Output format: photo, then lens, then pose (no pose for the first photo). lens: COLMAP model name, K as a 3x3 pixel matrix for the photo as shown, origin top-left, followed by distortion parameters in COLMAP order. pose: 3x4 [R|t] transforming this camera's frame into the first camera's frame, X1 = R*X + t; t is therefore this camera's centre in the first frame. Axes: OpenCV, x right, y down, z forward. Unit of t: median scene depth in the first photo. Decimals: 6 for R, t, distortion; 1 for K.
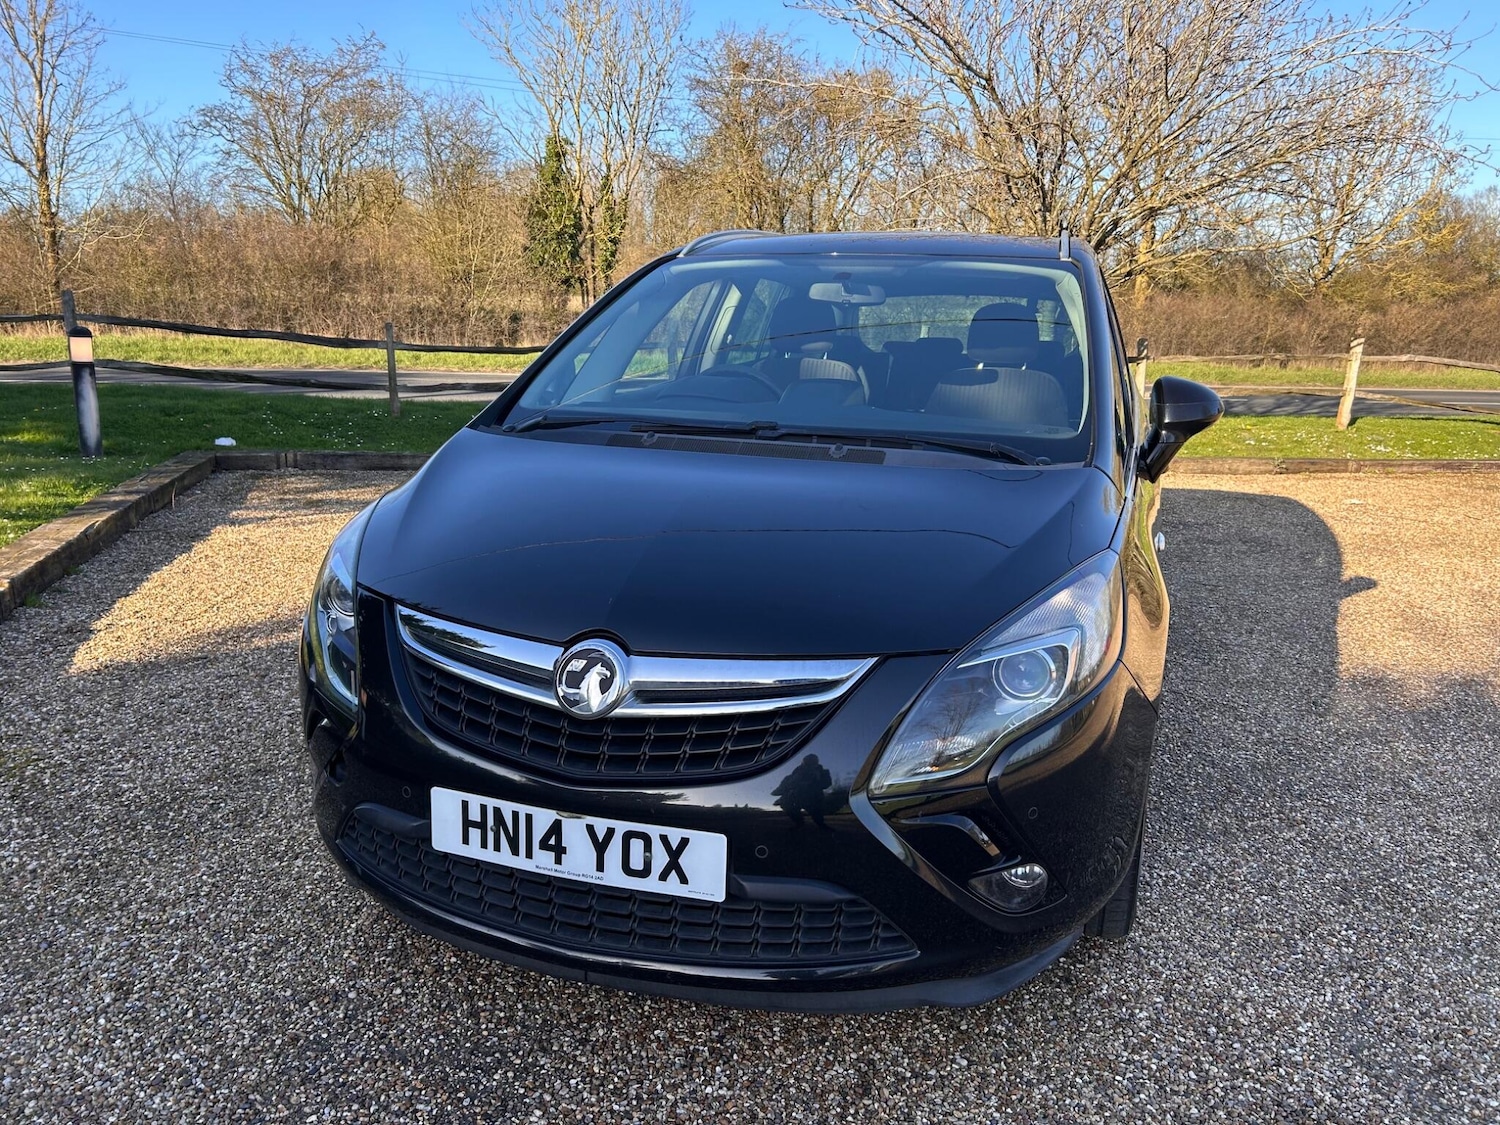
lens RADIAL K [[1132.4, 0, 761.8], [0, 1132.4, 559.7], [0, 0, 1]] dist [0.055211, -0.062123]
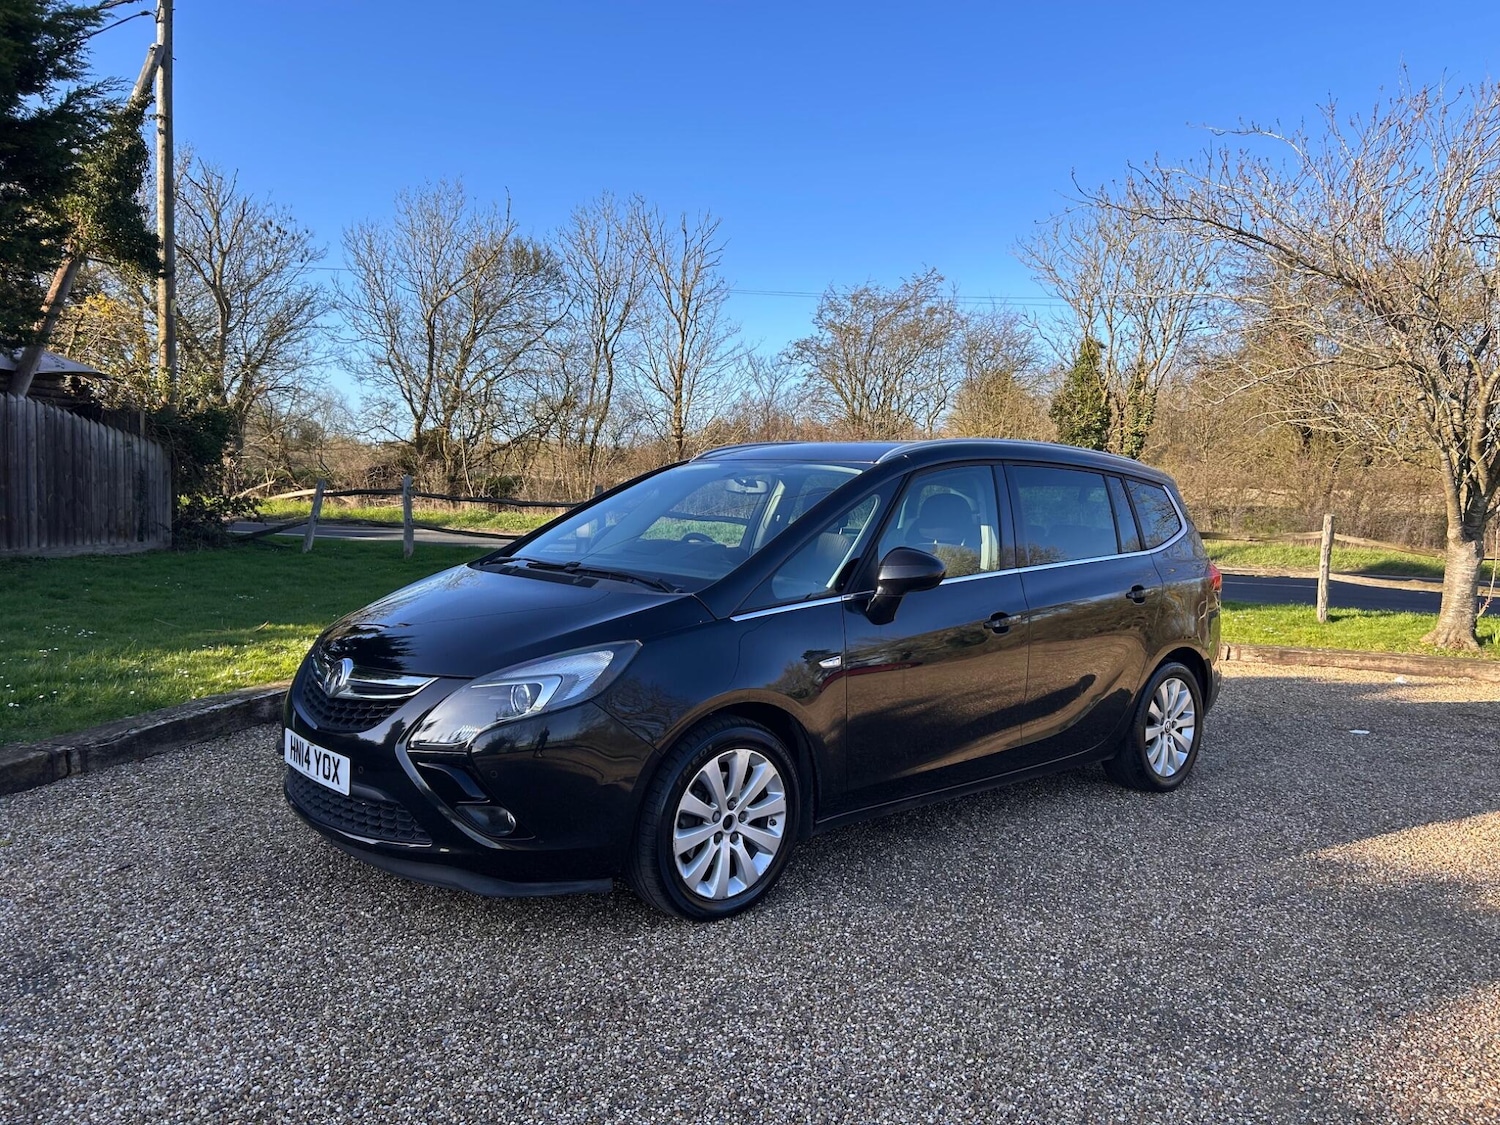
lens RADIAL K [[1130.8, 0, 761.5], [0, 1130.8, 566.8], [0, 0, 1]] dist [0.052403, -0.053743]
pose [[0.862097, 0.035051, -0.505530, 0.119001], [-0.114103, 0.985413, -0.126259, 0.006544], [0.493730, 0.166530, 0.853521, -0.028028]]
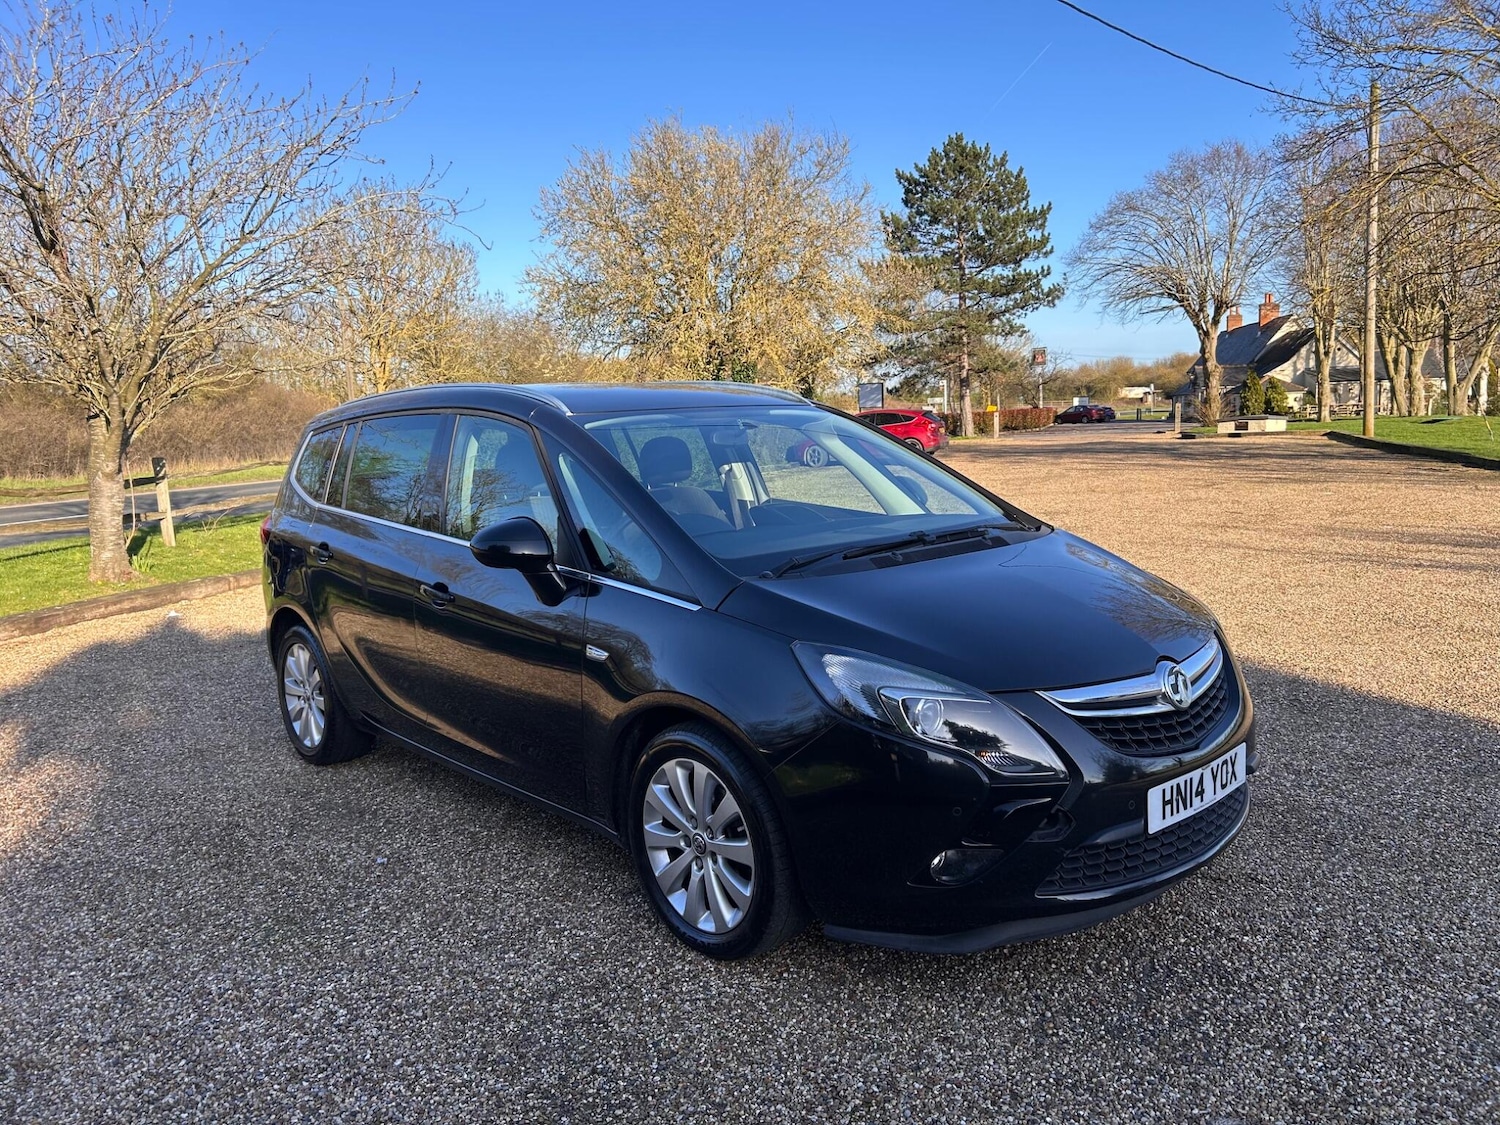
lens RADIAL K [[1132.4, 0, 750.6], [0, 1132.4, 555.1], [0, 0, 1]] dist [0.055211, -0.062123]
pose [[0.501694, -0.158292, 0.850439, -0.144932], [0.232097, 0.971699, 0.043942, -0.022906], [-0.833327, 0.175339, 0.524235, 0.050808]]
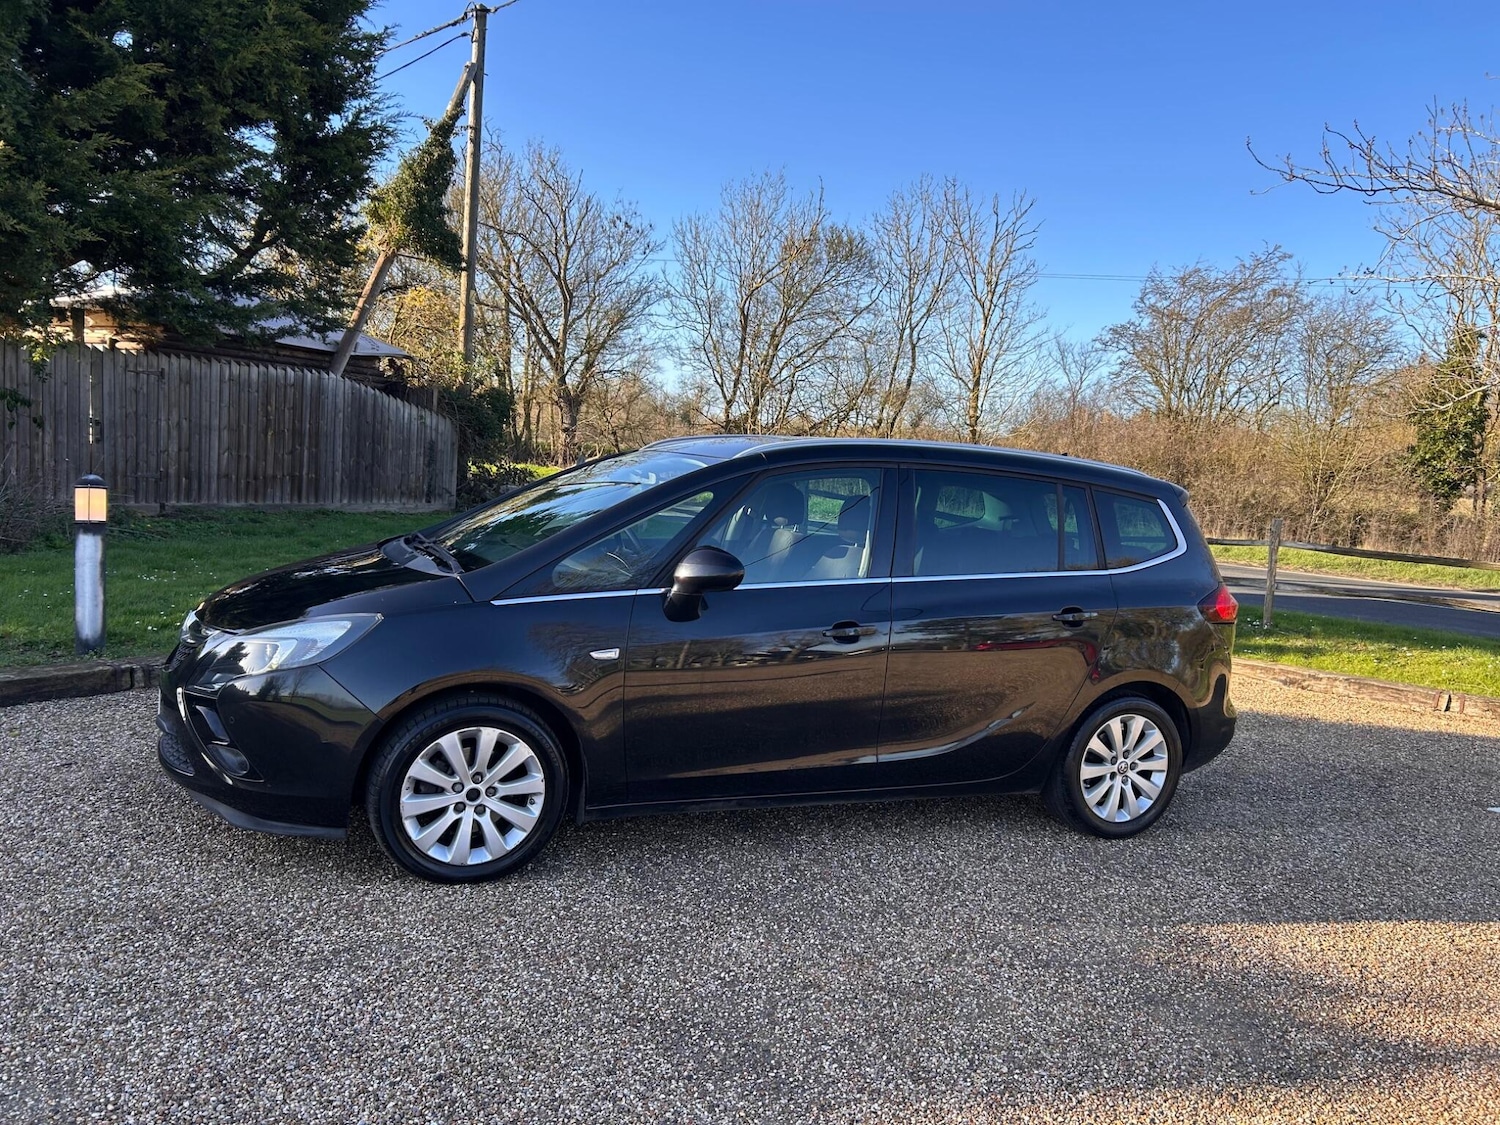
lens RADIAL K [[1130.8, 0, 749.2], [0, 1130.8, 577.8], [0, 0, 1]] dist [0.052403, -0.053743]
pose [[0.650716, 0.104808, -0.752053, 0.185223], [-0.215901, 0.975087, -0.050918, -0.009130], [0.727980, 0.195503, 0.657133, 0.024633]]
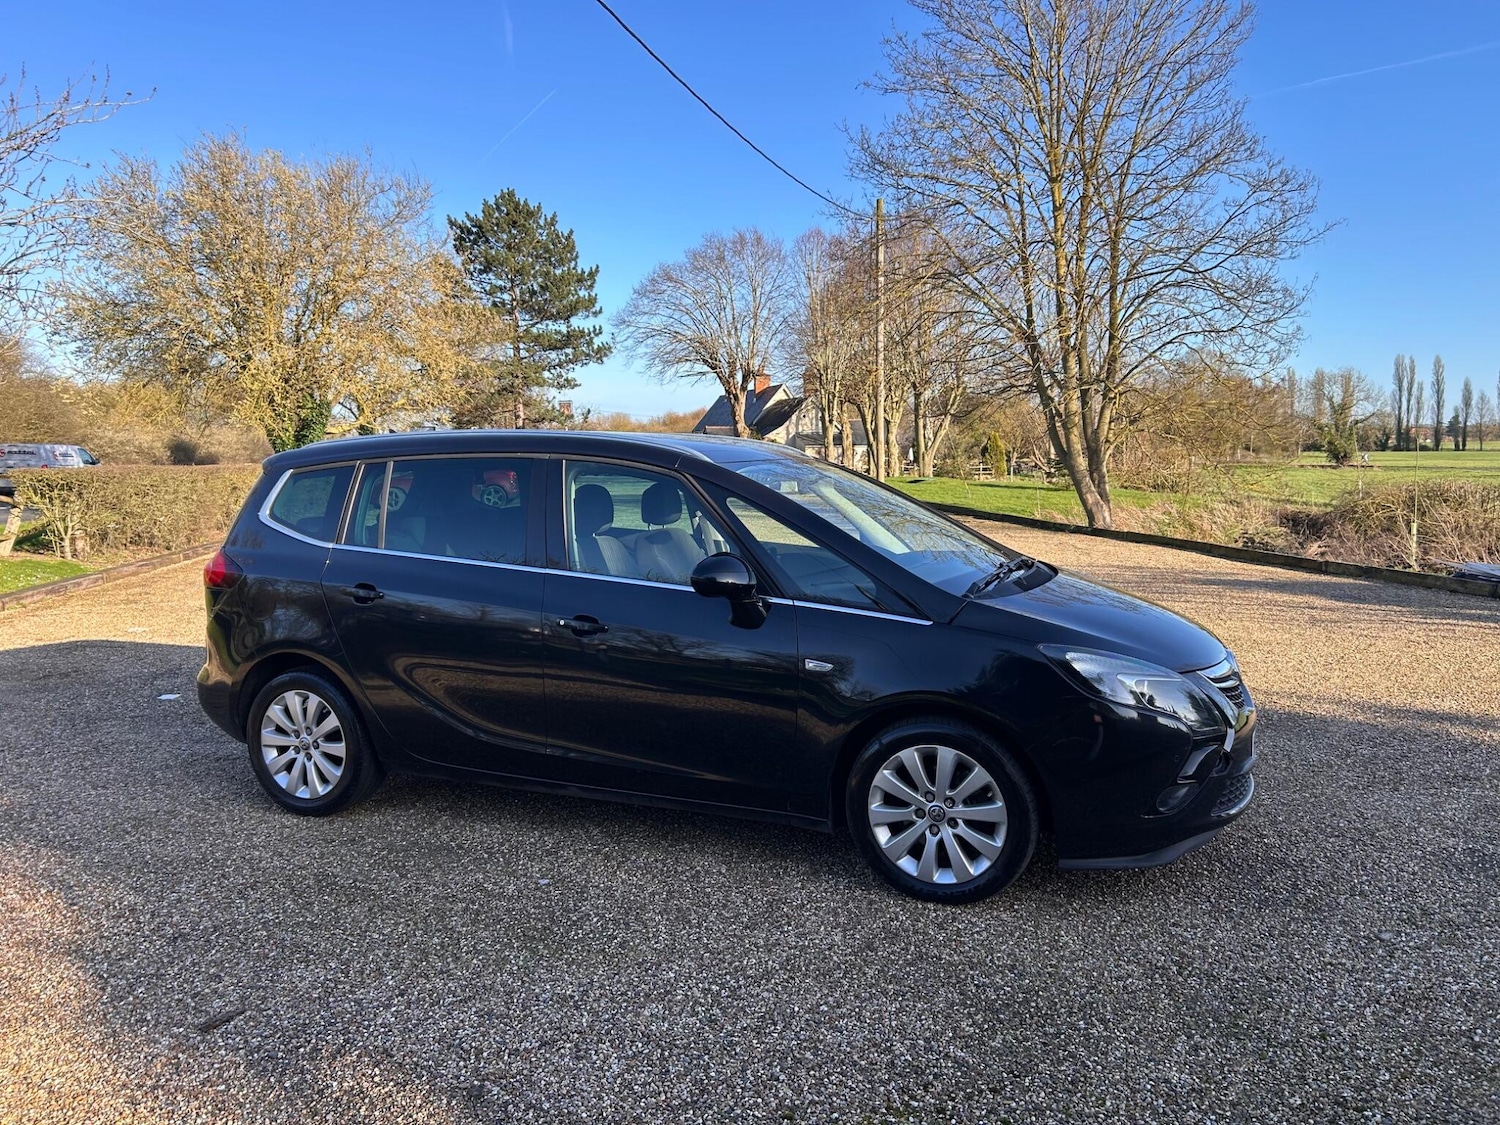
lens RADIAL K [[1132.4, 0, 747.5], [0, 1132.4, 560.1], [0, 0, 1]] dist [0.055211, -0.062123]
pose [[0.094390, -0.128261, 0.987238, -0.202211], [0.213503, 0.971200, 0.105765, -0.045169], [-0.972372, 0.200796, 0.119056, 0.132986]]
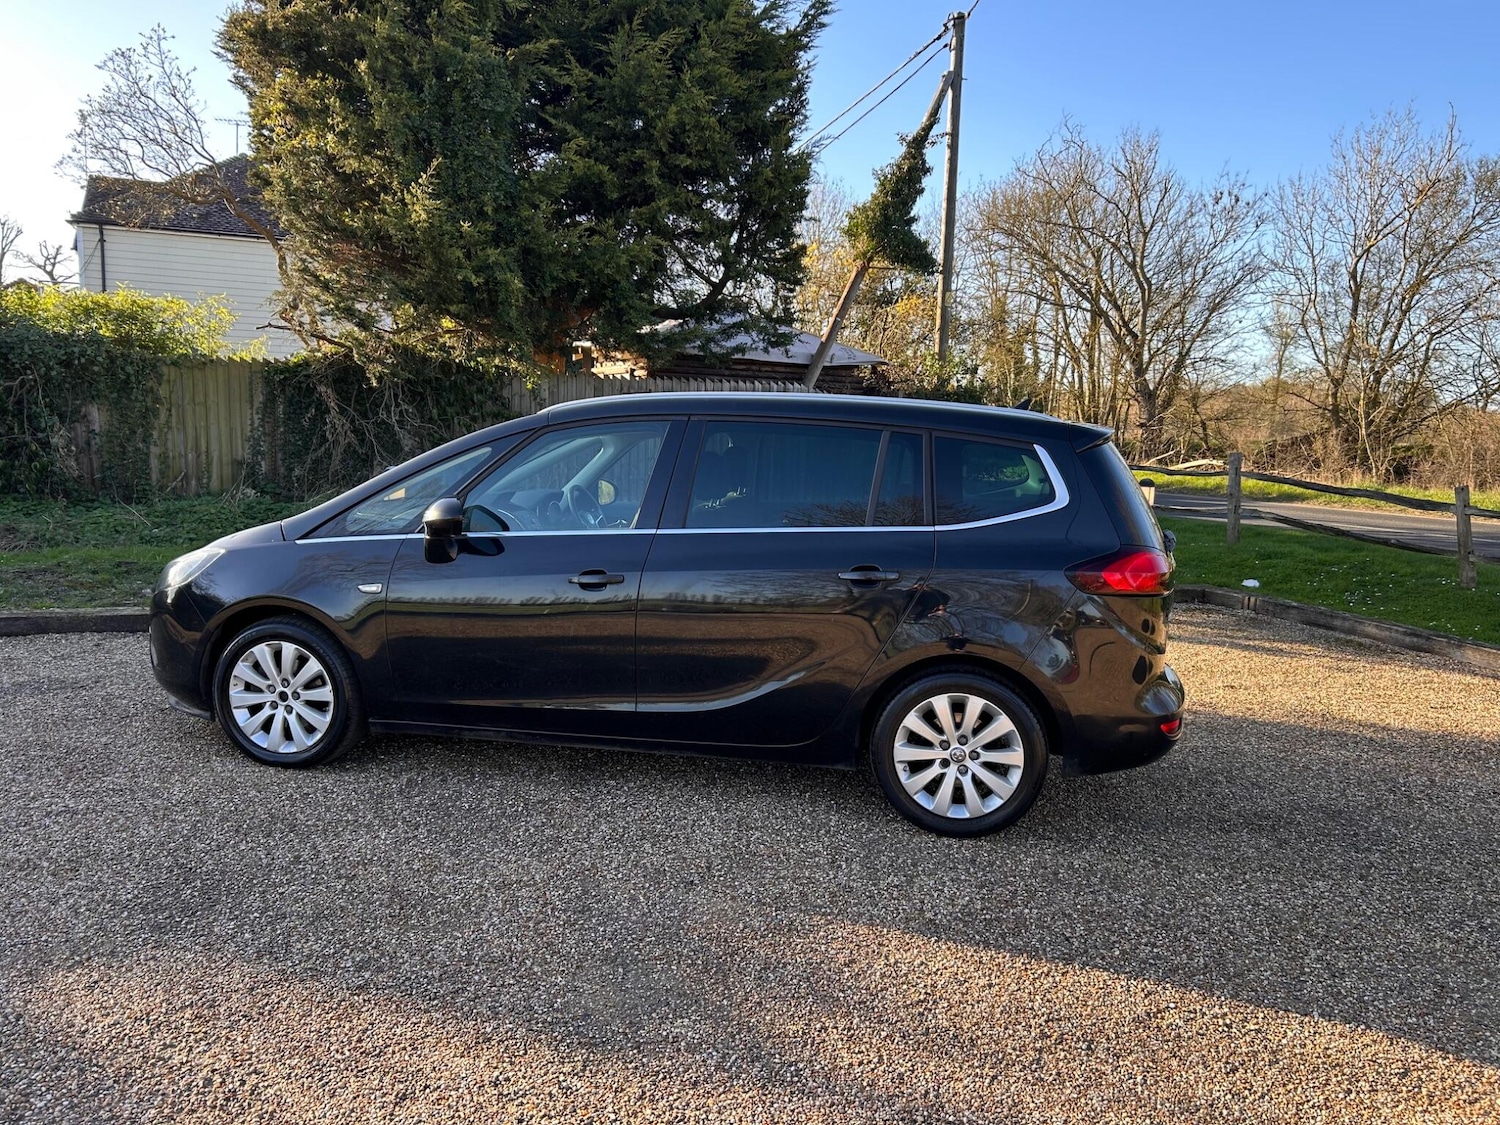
lens RADIAL K [[1130.8, 0, 745.3], [0, 1130.8, 573.7], [0, 0, 1]] dist [0.052403, -0.053743]
pose [[0.111422, 0.103634, -0.988355, 0.249095], [-0.233820, 0.969361, 0.075282, -0.034926], [0.965874, 0.222709, 0.132240, 0.160738]]
